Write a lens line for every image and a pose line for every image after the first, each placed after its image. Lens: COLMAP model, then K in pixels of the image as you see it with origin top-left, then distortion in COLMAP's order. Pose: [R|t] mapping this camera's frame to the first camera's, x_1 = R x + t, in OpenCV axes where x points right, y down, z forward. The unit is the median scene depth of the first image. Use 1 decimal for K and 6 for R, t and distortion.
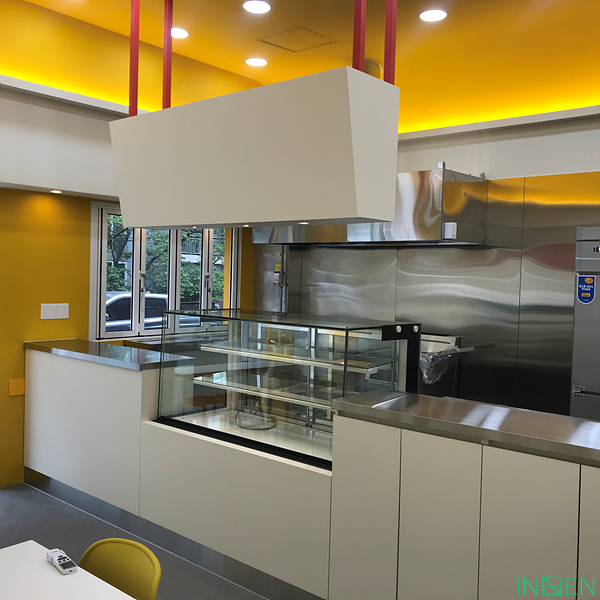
lens RADIAL K [[653.7, 0, 300.0], [0, 653.7, 300.0], [0, 0, 1]] dist [0.107829, -0.260096]
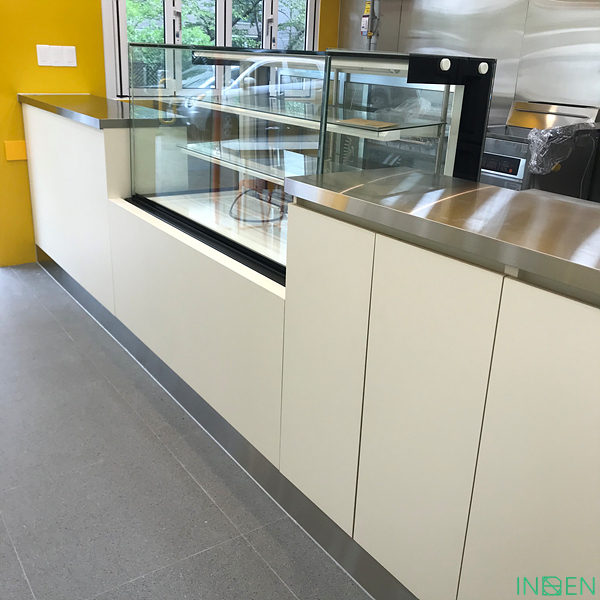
lens RADIAL K [[653.7, 0, 300.0], [0, 653.7, 300.0], [0, 0, 1]] dist [0.107829, -0.260096]
pose [[0.969315, 0.097036, -0.225861, 0.124939], [-0.023386, 0.951027, 0.308223, 0.045932], [0.244709, -0.293483, 0.924113, 0.260913]]
